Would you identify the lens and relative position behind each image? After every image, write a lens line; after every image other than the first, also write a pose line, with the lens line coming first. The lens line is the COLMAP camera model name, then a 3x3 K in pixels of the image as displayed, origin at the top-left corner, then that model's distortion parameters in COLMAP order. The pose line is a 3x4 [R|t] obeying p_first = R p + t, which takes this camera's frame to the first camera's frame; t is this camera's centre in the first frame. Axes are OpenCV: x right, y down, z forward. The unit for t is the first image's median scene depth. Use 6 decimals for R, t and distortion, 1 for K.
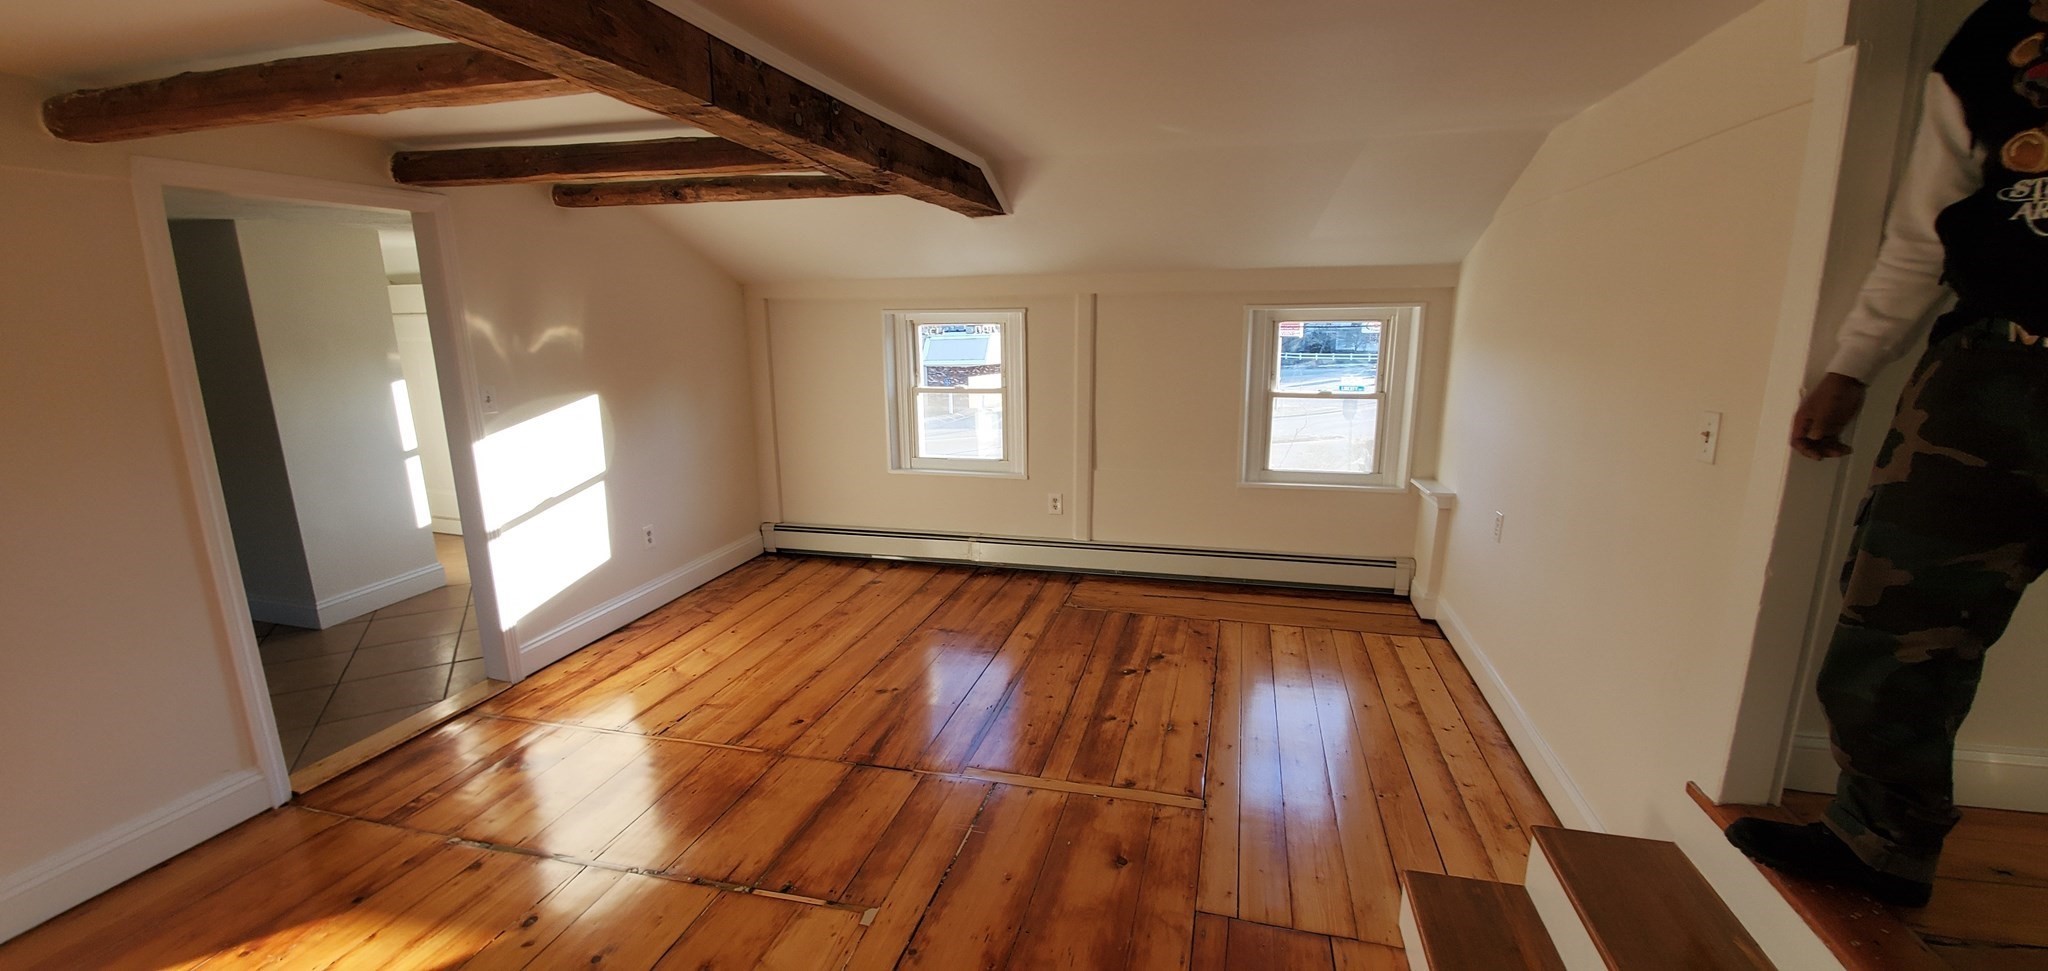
lens RADIAL K [[804.7, 0, 1028.7], [0, 804.7, 502.3], [0, 0, 1]] dist [0.018504, -0.017000]
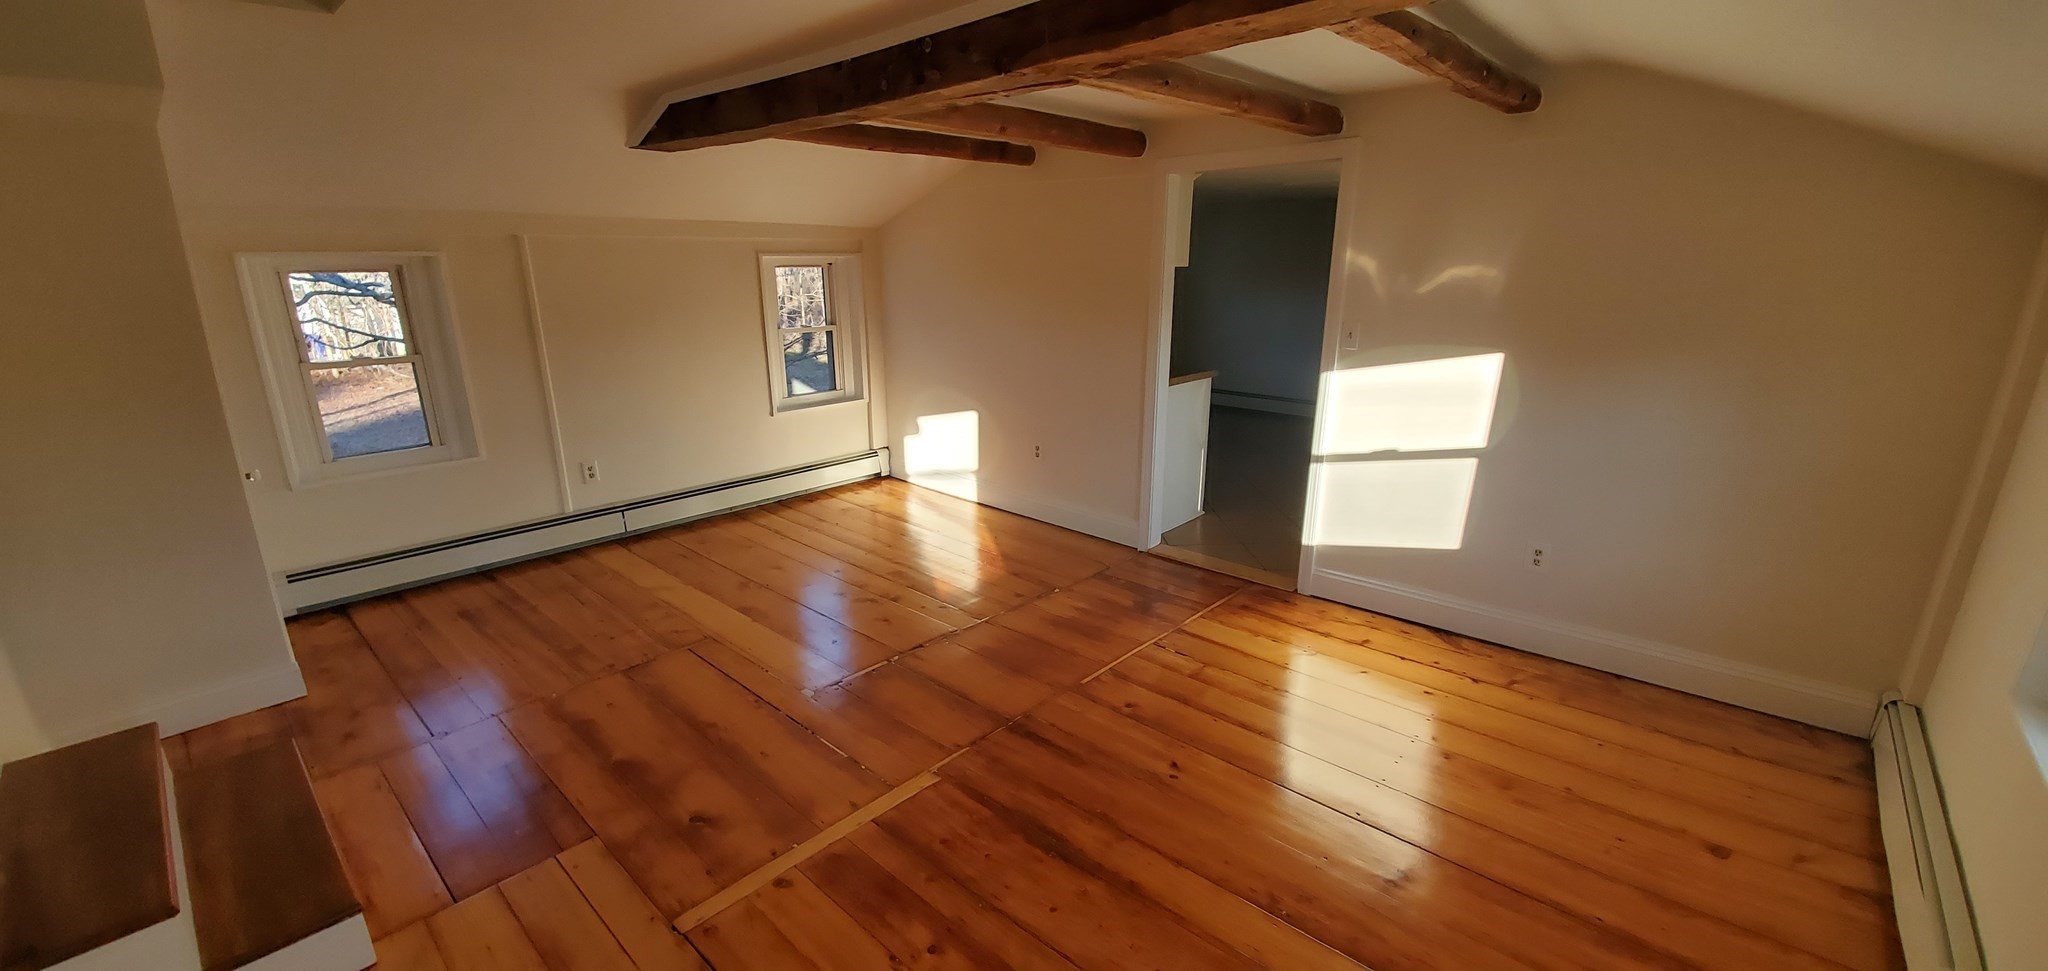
lens RADIAL K [[804.7, 0, 1028.7], [0, 804.7, 502.3], [0, 0, 1]] dist [0.018504, -0.017000]
pose [[-0.462053, 0.264295, -0.846555, 0.456730], [-0.192229, 0.902021, 0.386531, -0.254235], [0.865769, 0.341330, -0.365976, 1.089511]]
